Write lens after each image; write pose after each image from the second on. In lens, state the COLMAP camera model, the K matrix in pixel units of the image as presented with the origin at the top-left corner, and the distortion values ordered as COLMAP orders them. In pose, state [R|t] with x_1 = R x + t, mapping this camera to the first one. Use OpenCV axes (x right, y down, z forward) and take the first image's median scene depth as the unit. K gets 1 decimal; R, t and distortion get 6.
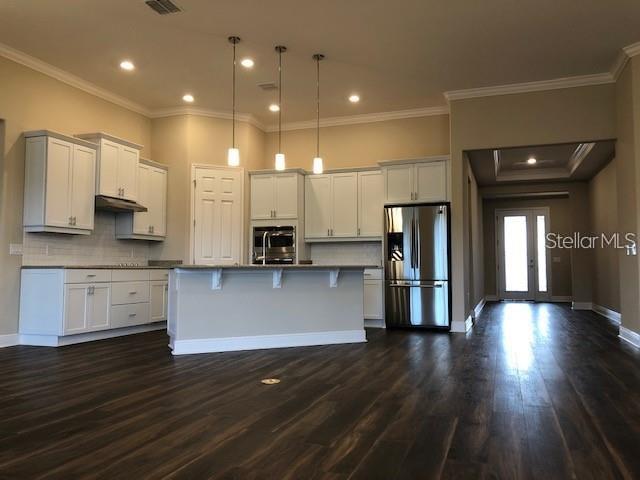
lens RADIAL K [[521.9, 0, 317.4], [0, 521.9, 237.9], [0, 0, 1]] dist [0.067874, -0.155313]
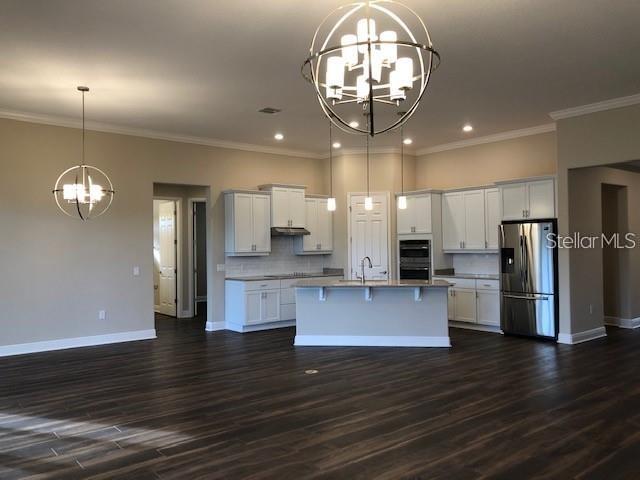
lens RADIAL K [[521.9, 0, 317.4], [0, 521.9, 237.9], [0, 0, 1]] dist [0.067874, -0.155313]
pose [[0.855637, -0.020569, -0.517168, 0.391914], [0.044209, 0.998463, 0.033433, -0.087878], [0.515685, -0.051470, 0.855231, -0.141860]]
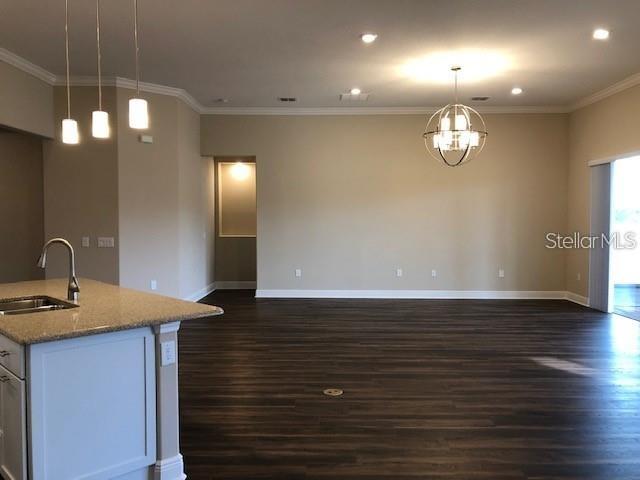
lens RADIAL K [[521.9, 0, 317.4], [0, 521.9, 237.9], [0, 0, 1]] dist [0.067874, -0.155313]
pose [[-0.319623, -0.036081, 0.946858, -0.591646], [-0.056611, 0.998217, 0.018928, -0.031992], [-0.945852, -0.047553, -0.321096, 0.763316]]
